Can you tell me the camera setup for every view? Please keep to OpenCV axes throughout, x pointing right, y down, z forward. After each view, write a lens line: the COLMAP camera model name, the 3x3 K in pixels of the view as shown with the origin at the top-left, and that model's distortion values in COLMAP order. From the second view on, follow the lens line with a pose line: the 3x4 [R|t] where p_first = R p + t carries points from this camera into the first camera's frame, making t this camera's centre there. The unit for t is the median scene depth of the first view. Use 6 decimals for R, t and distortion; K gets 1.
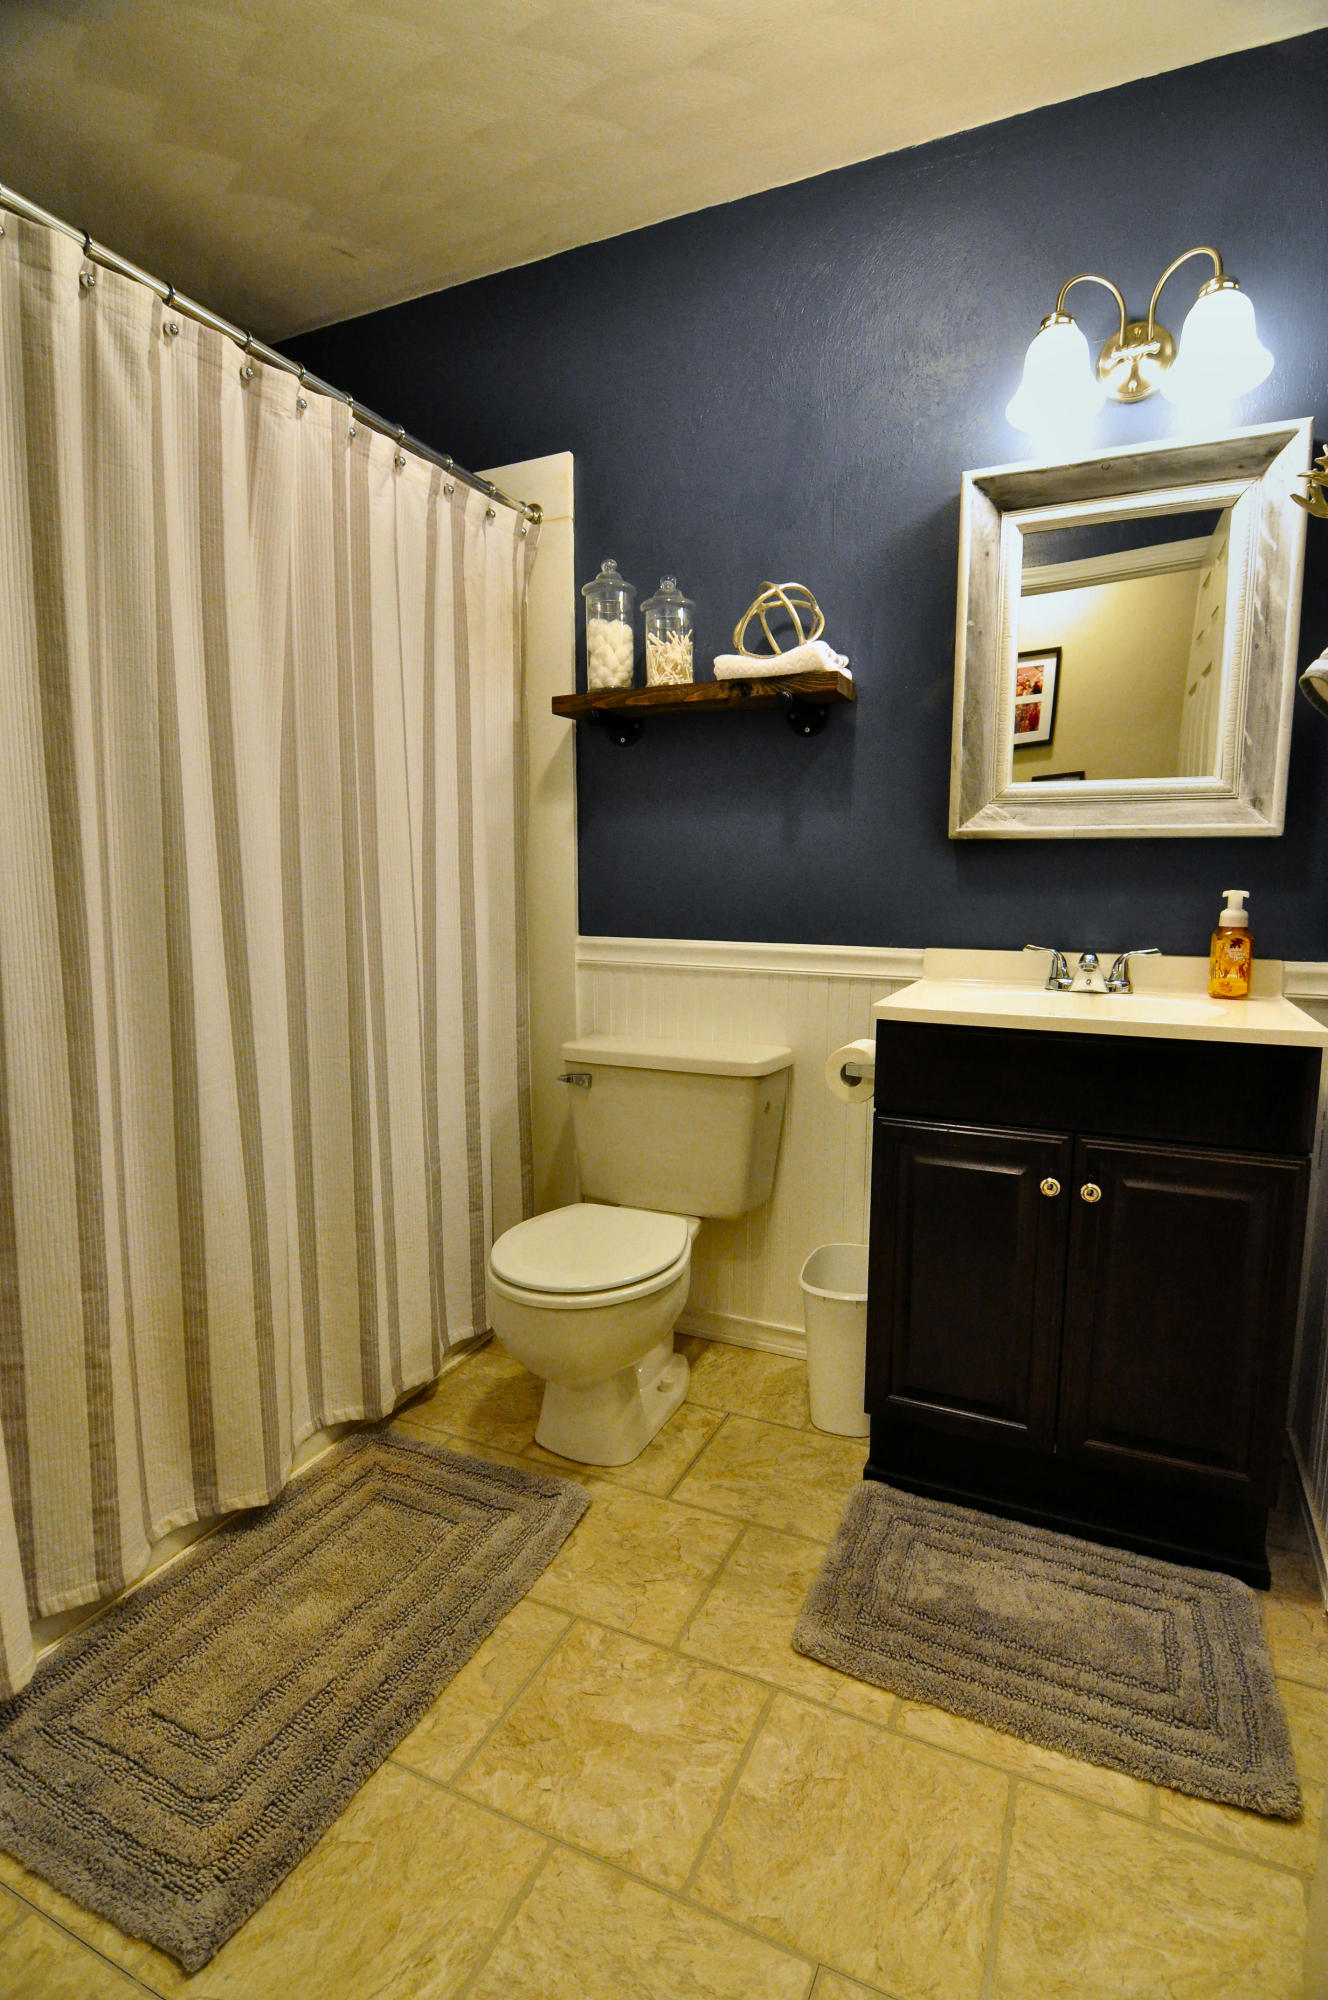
lens RADIAL K [[961.6, 0, 675.6], [0, 961.6, 994.1], [0, 0, 1]] dist [0.001851, -0.014196]
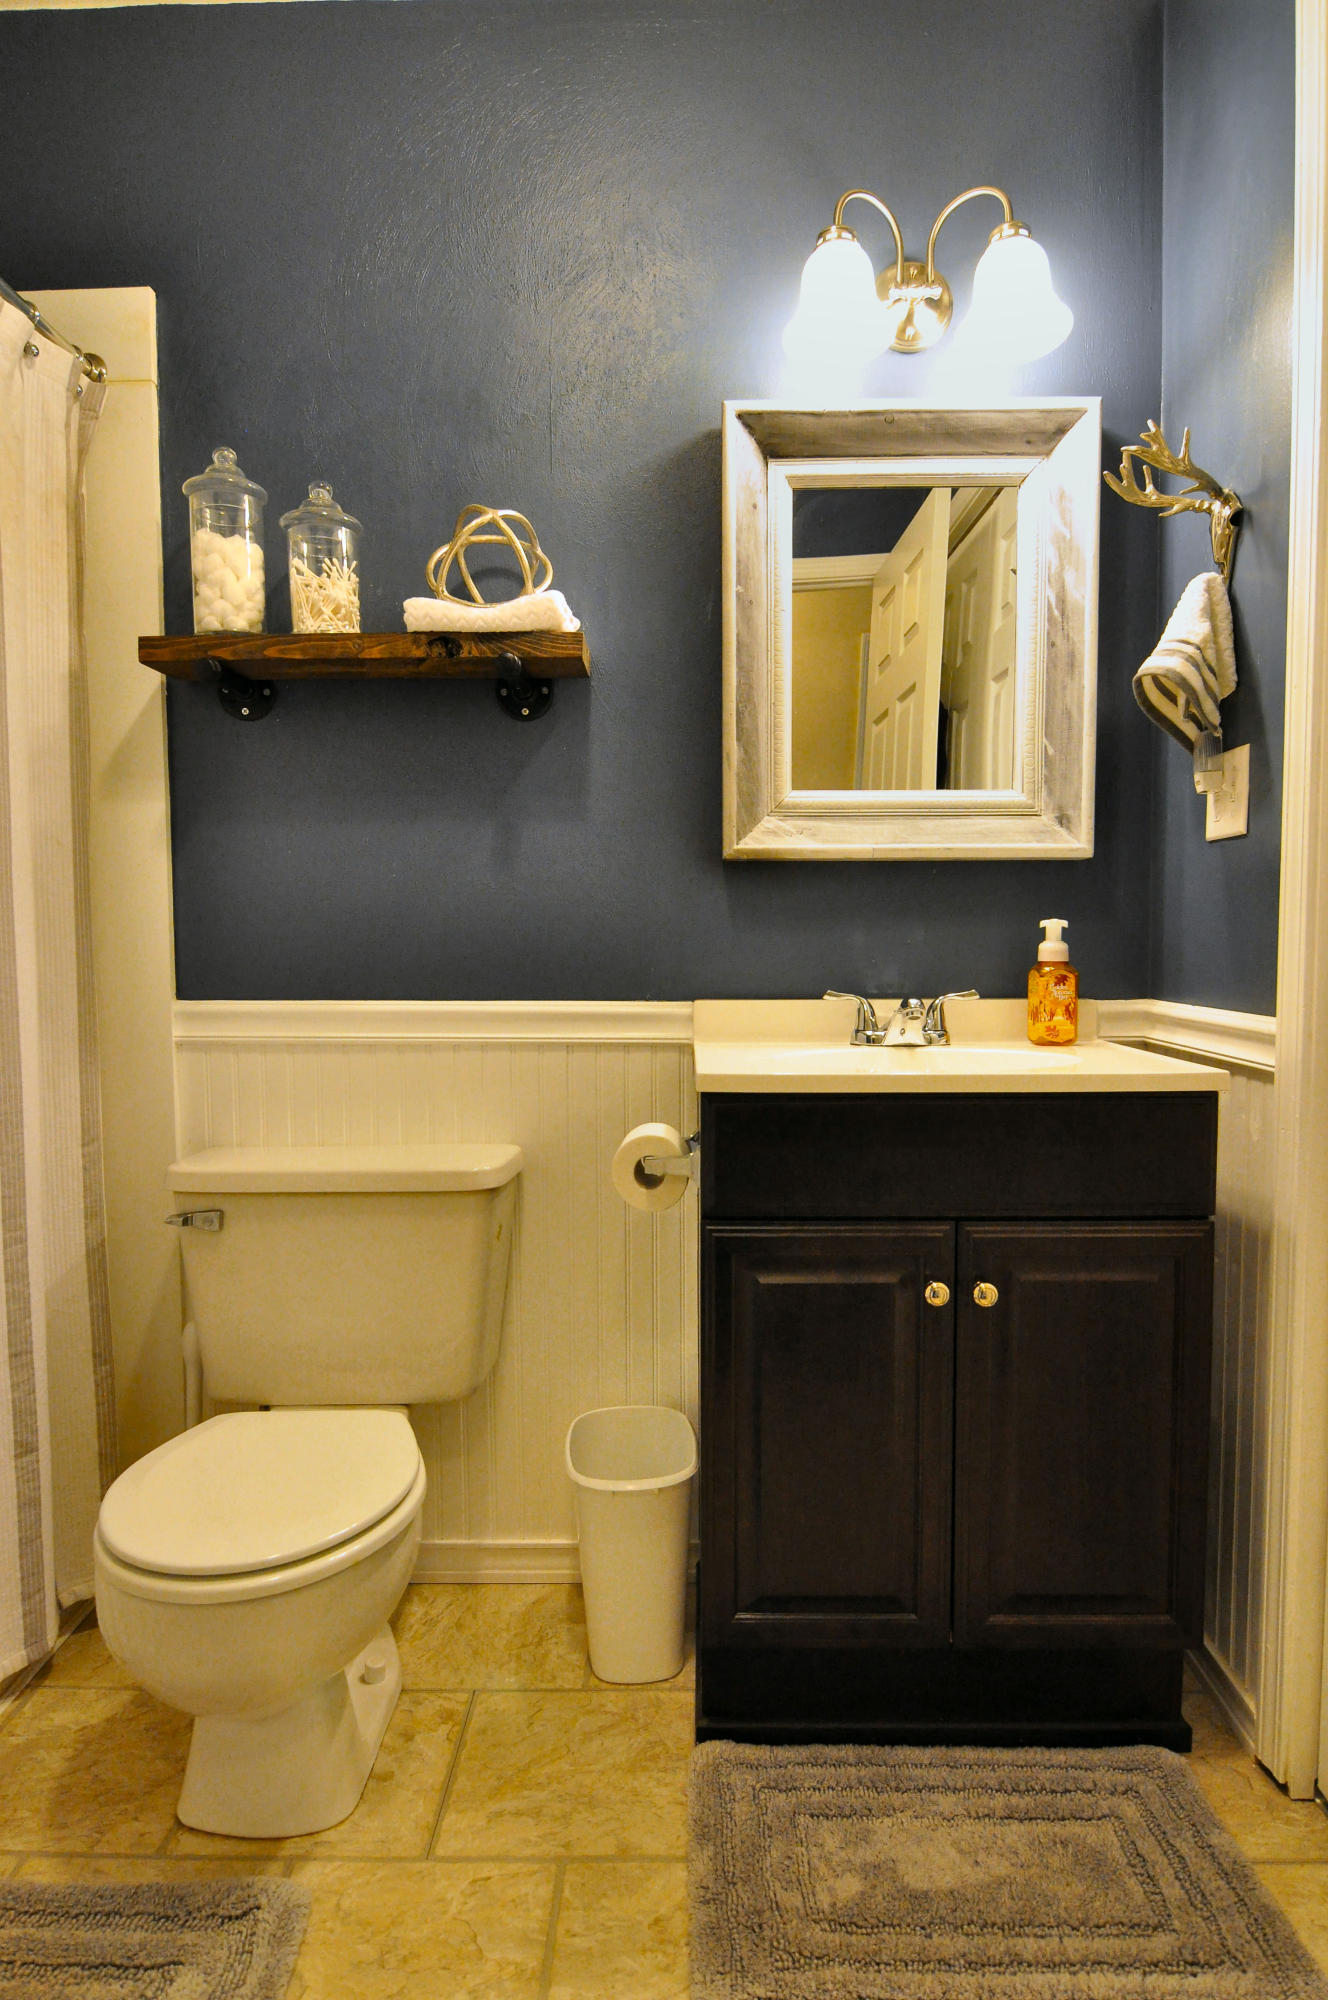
lens RADIAL K [[1170.4, 0, 656.6], [0, 1170.4, 1003.3], [0, 0, 1]] dist [0.003502, -0.015287]
pose [[0.914803, -0.028871, 0.402868, -0.158365], [0.055857, 0.996901, -0.055394, 0.005233], [-0.400020, 0.073178, 0.913580, 0.173103]]
